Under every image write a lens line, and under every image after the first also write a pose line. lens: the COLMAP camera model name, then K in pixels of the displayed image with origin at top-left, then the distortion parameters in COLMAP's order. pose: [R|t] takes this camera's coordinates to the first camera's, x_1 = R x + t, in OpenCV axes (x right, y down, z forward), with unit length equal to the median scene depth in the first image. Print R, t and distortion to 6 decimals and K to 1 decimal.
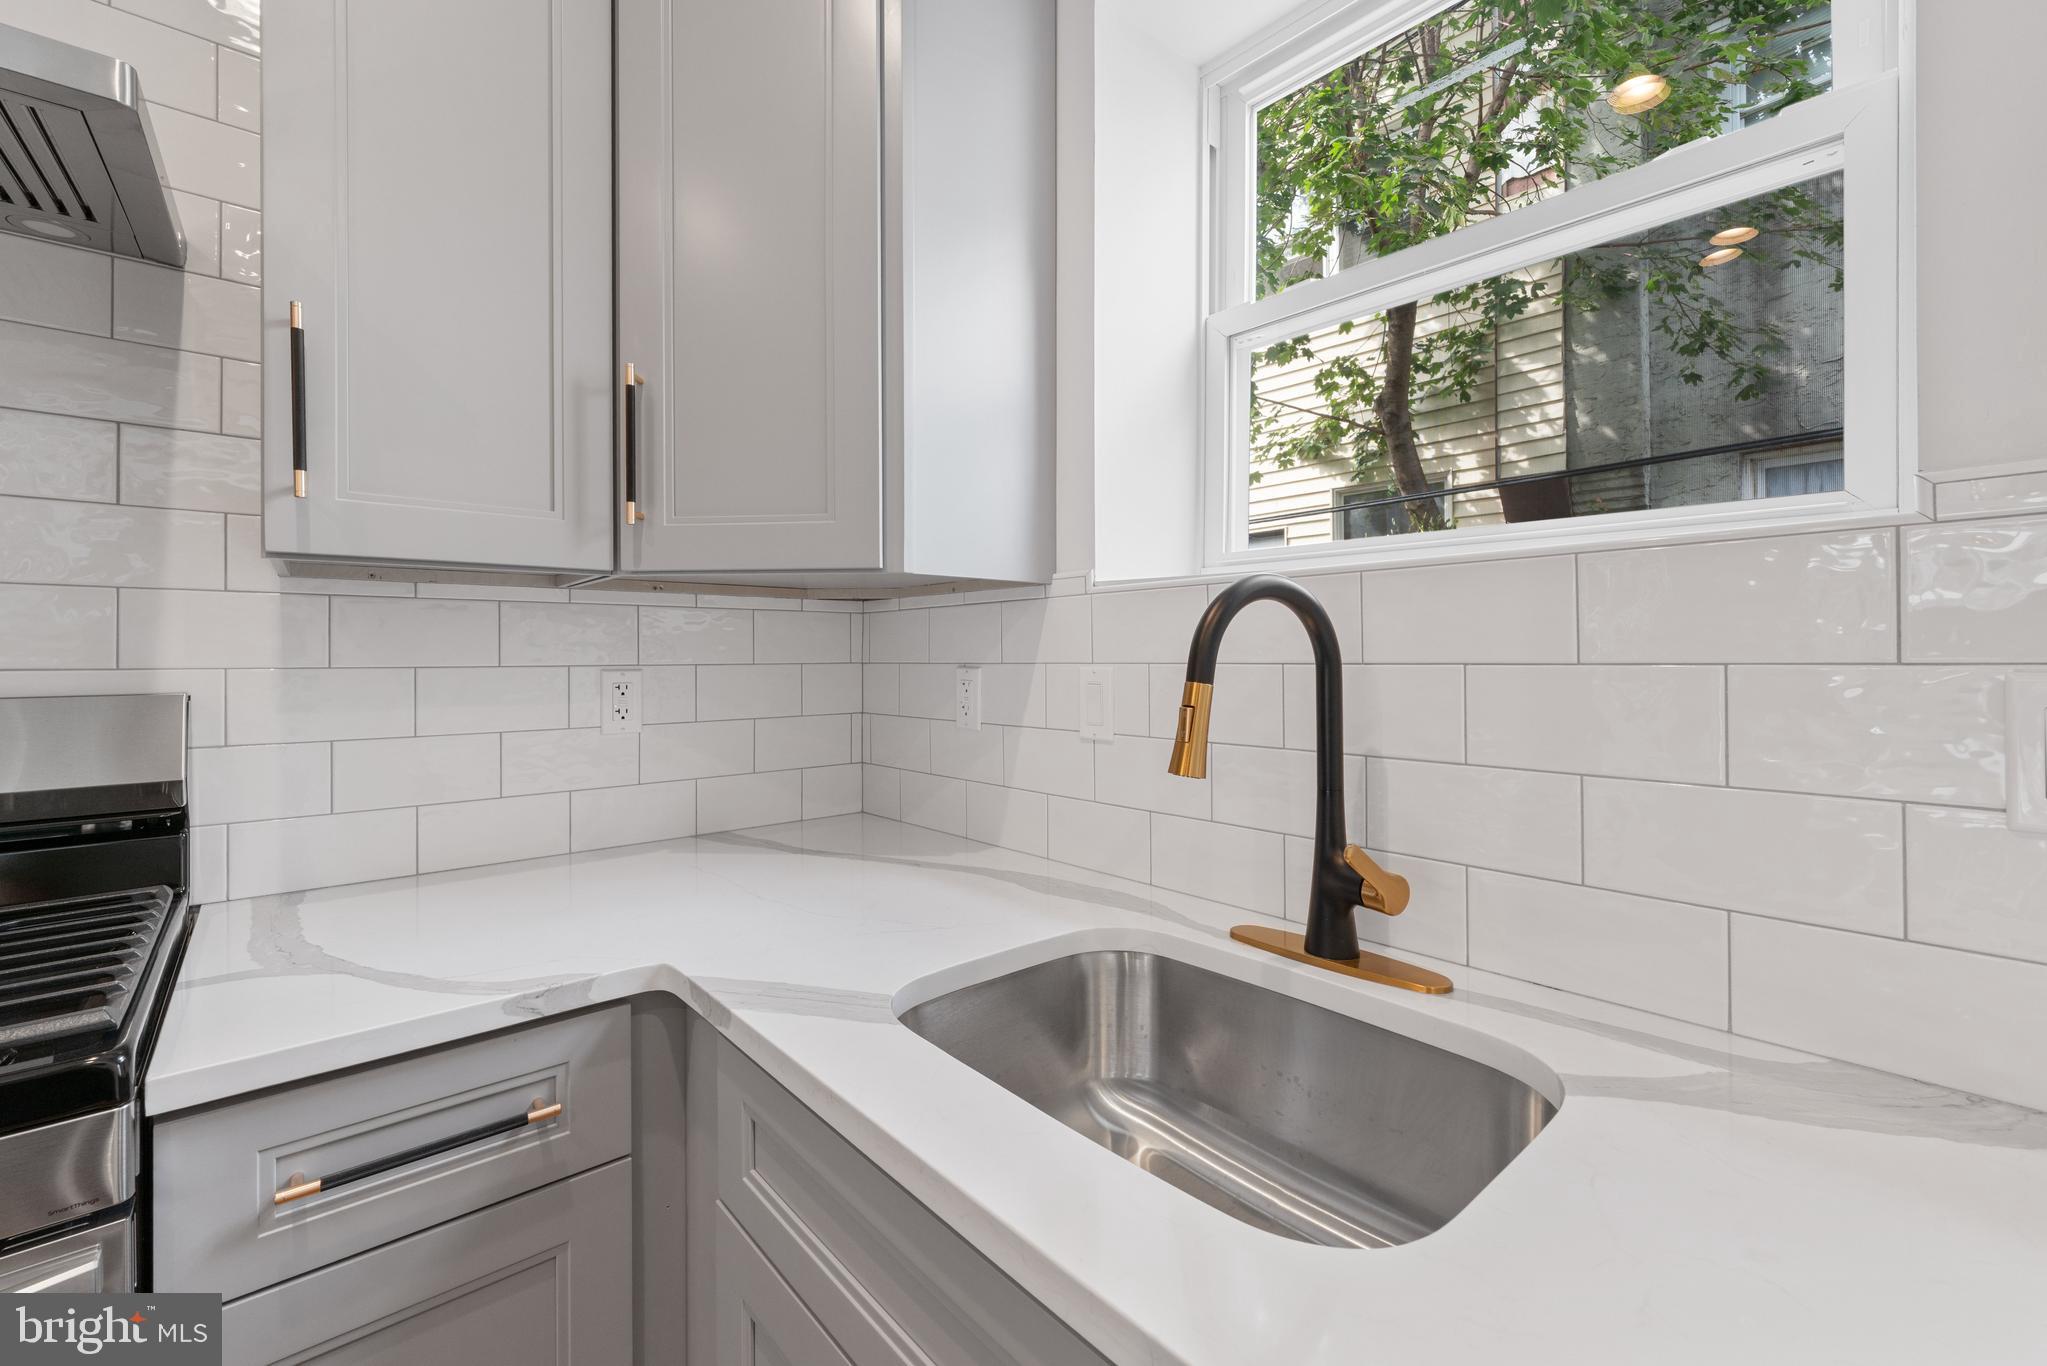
lens RADIAL K [[834.8, 0, 1012.2], [0, 834.8, 654.7], [0, 0, 1]] dist [0.001167, -0.000628]
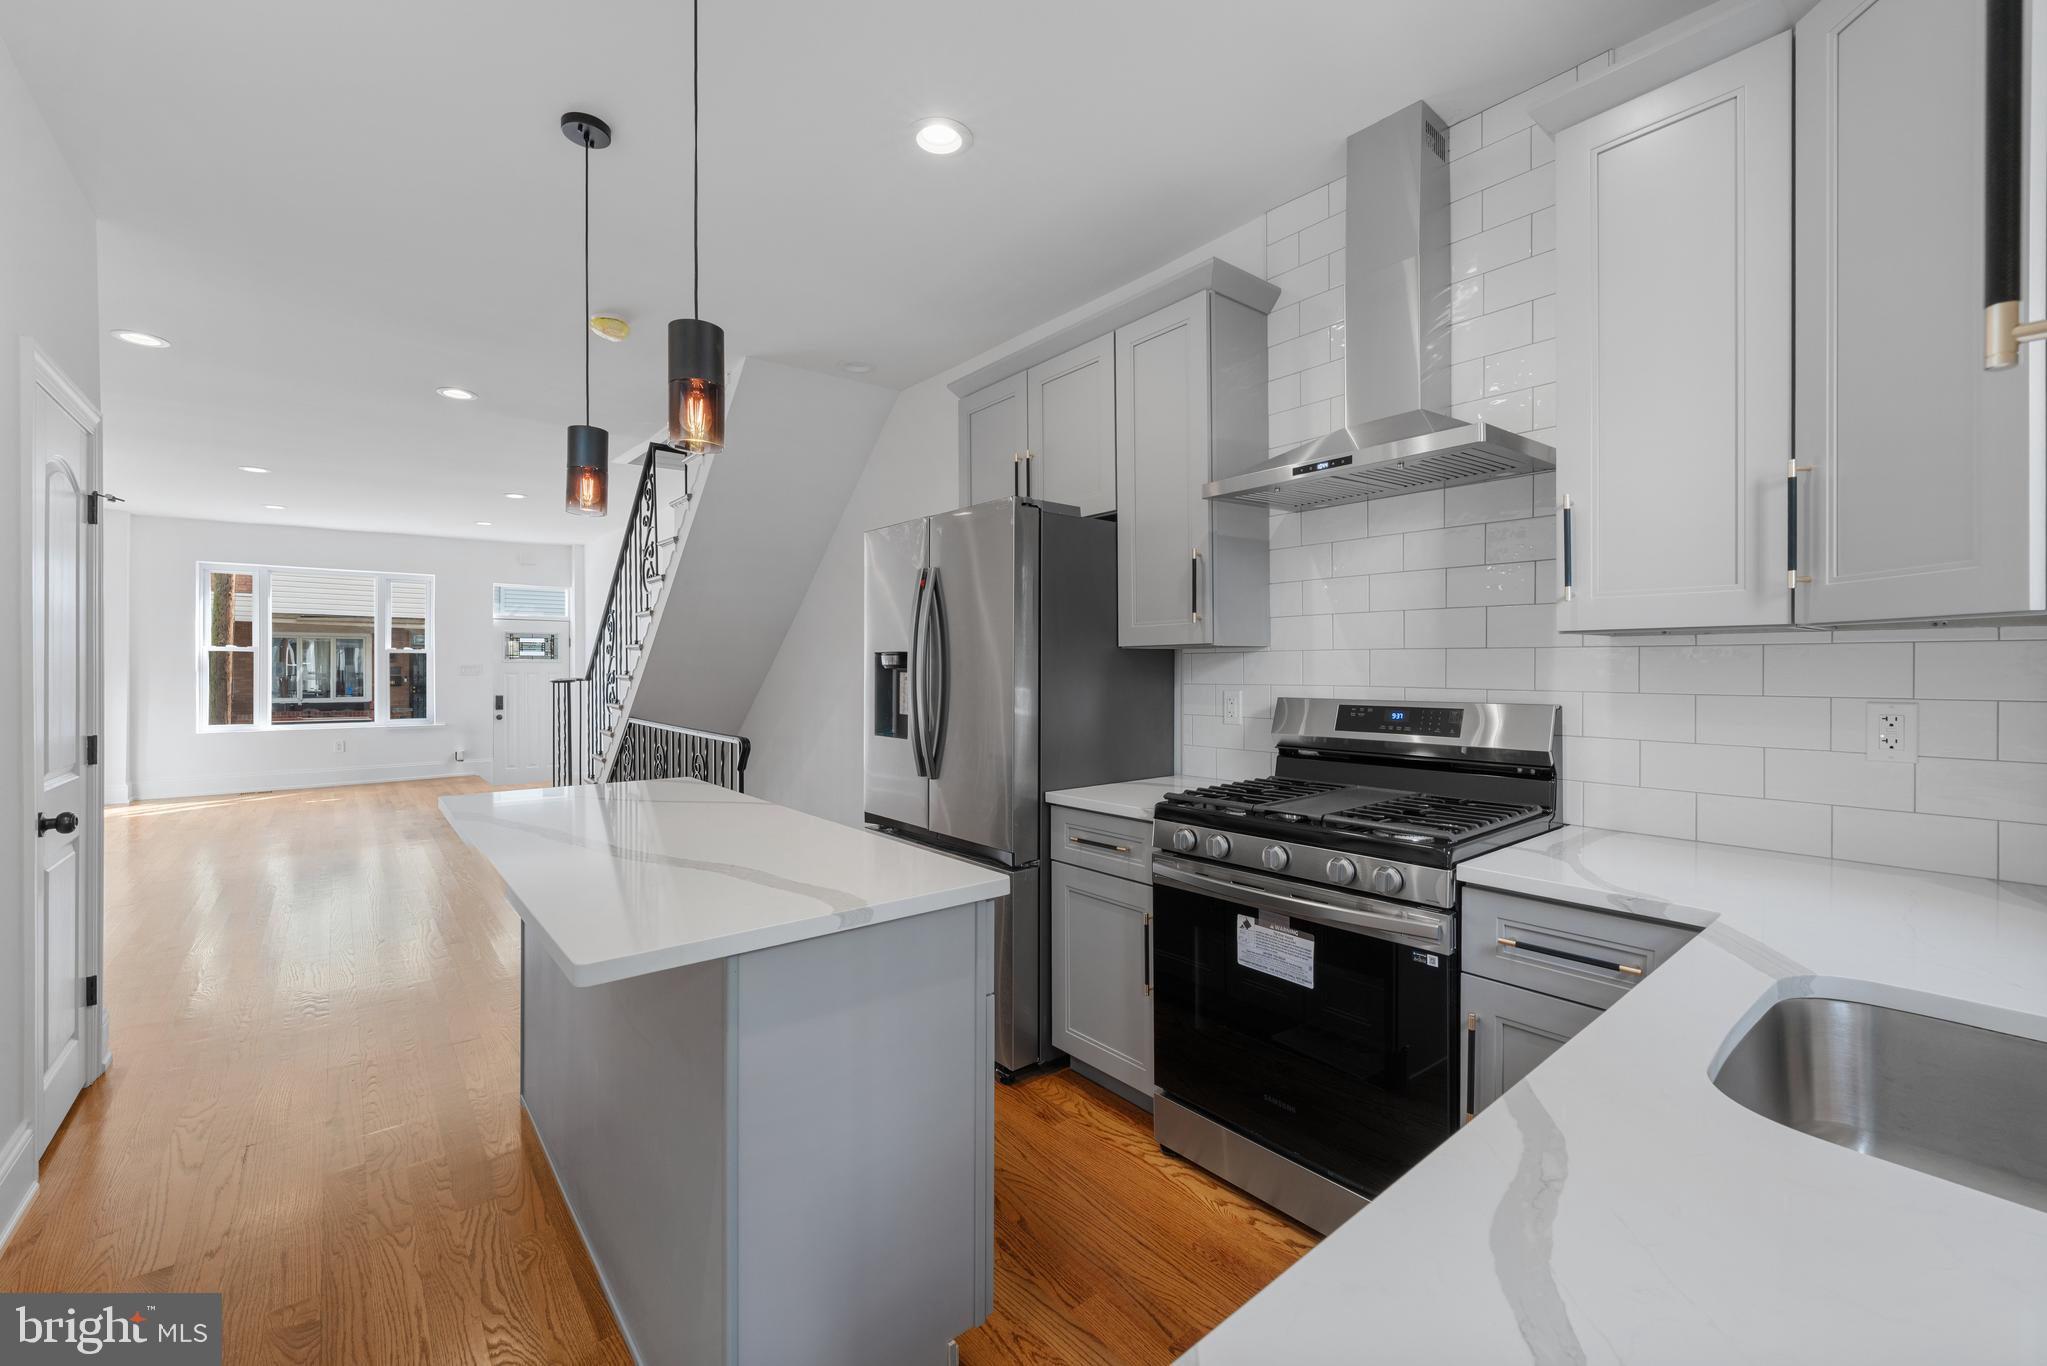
lens RADIAL K [[834.8, 0, 1009.5], [0, 834.8, 672.7], [0, 0, 1]] dist [0.001167, -0.000628]
pose [[-0.033649, 0.011717, -0.999365, 0.830969], [0.002822, 0.999928, 0.011629, -0.046723], [0.999430, -0.002429, -0.033680, -0.127423]]
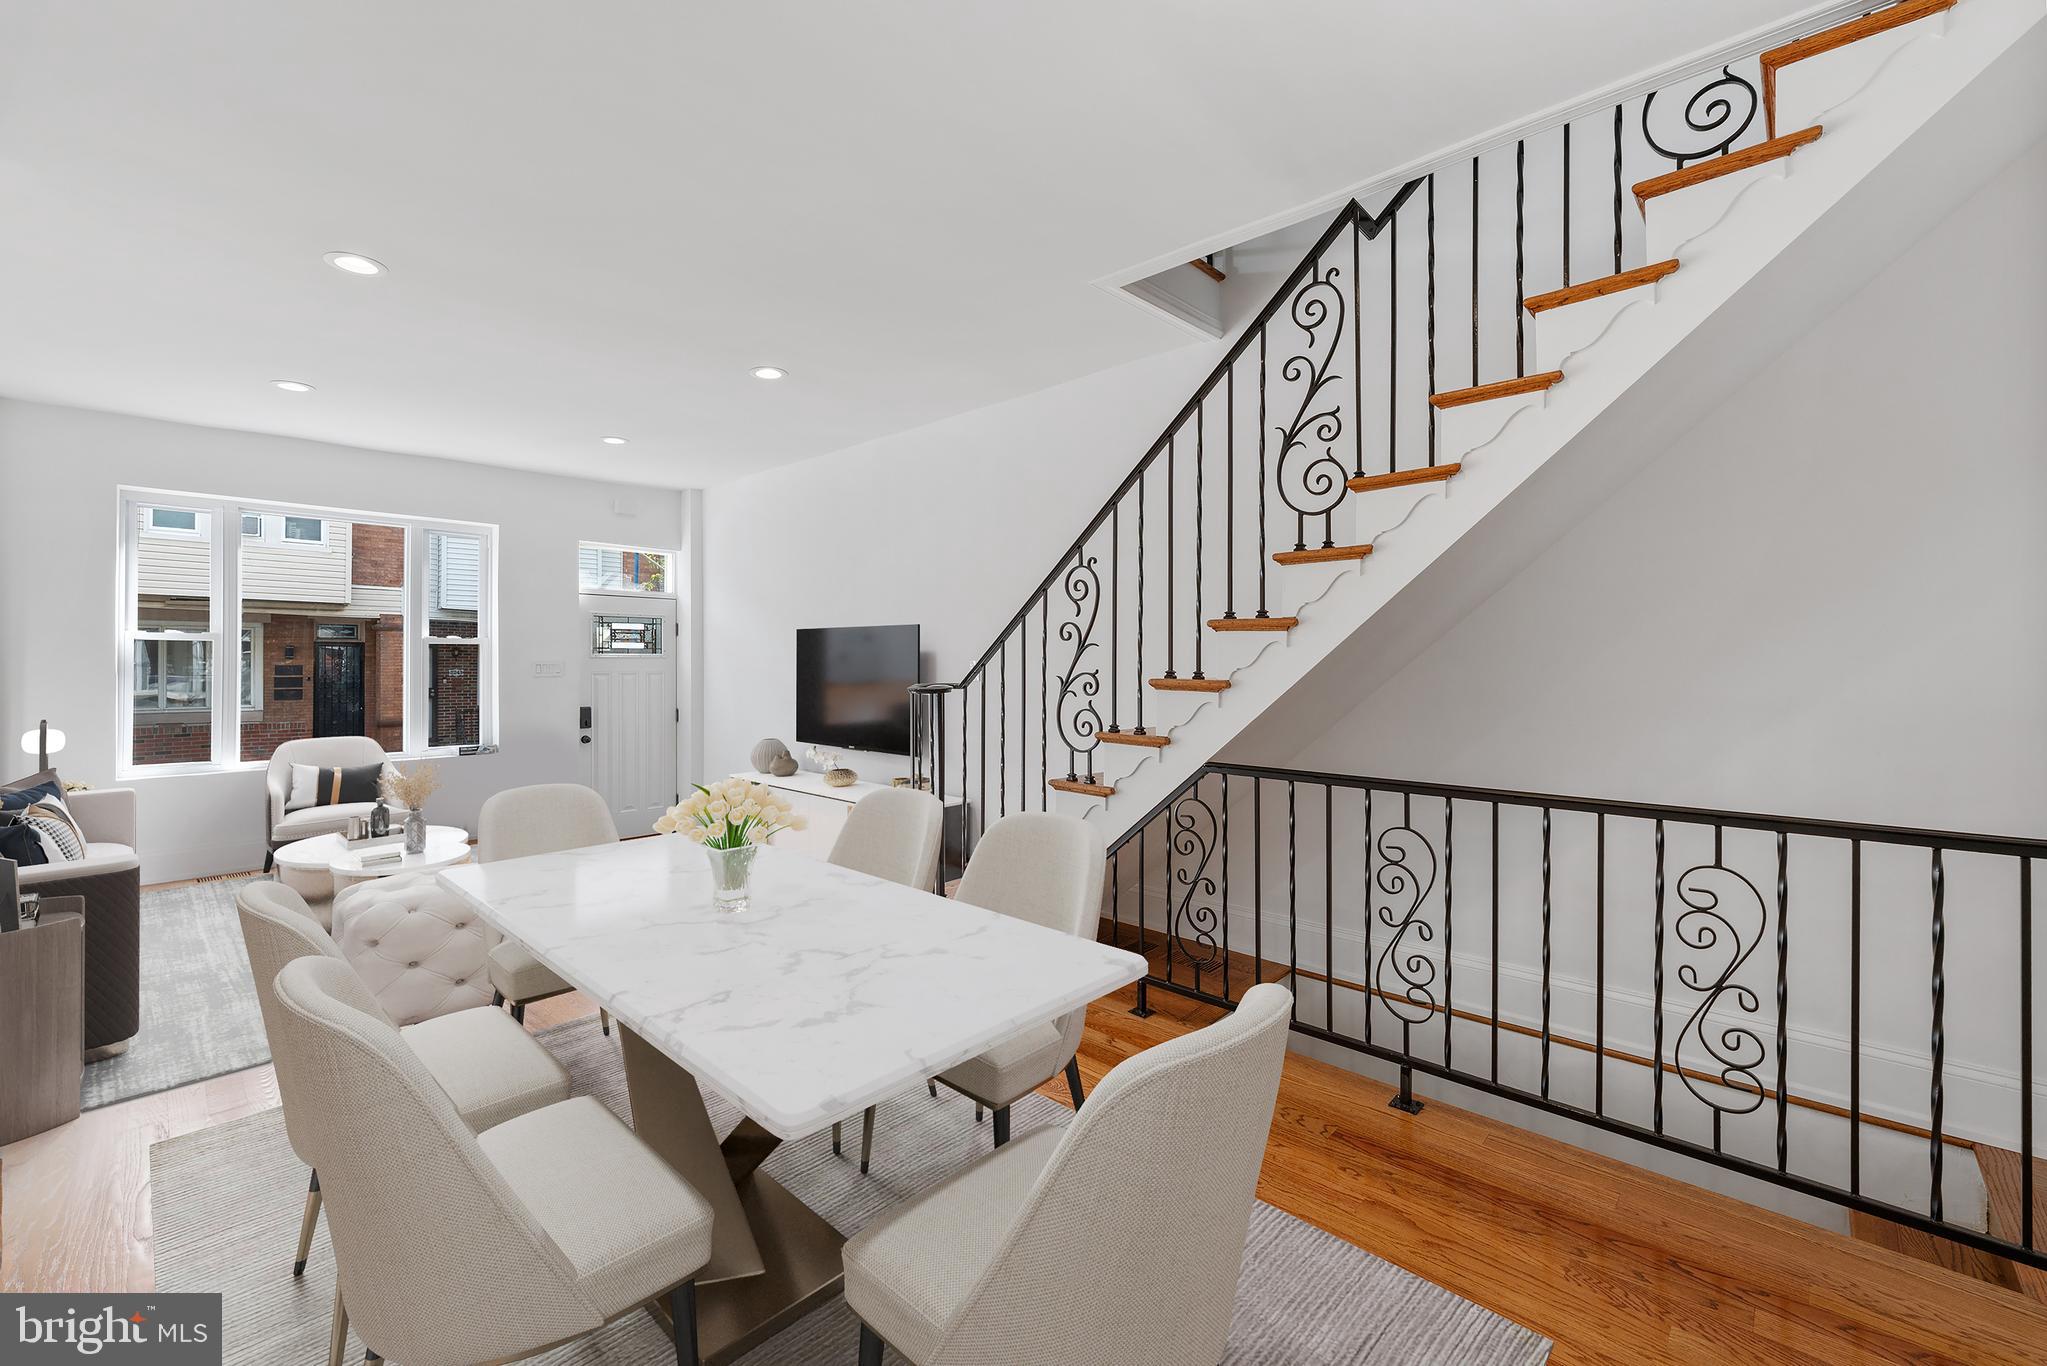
lens RADIAL K [[834.8, 0, 1008.2], [0, 834.8, 663.6], [0, 0, 1]] dist [0.001167, -0.000628]
pose [[0.096667, 0.005648, -0.995301, -1.462197], [0.007197, 0.999954, 0.006373, -0.046582], [0.995291, -0.007779, 0.096622, -3.237295]]
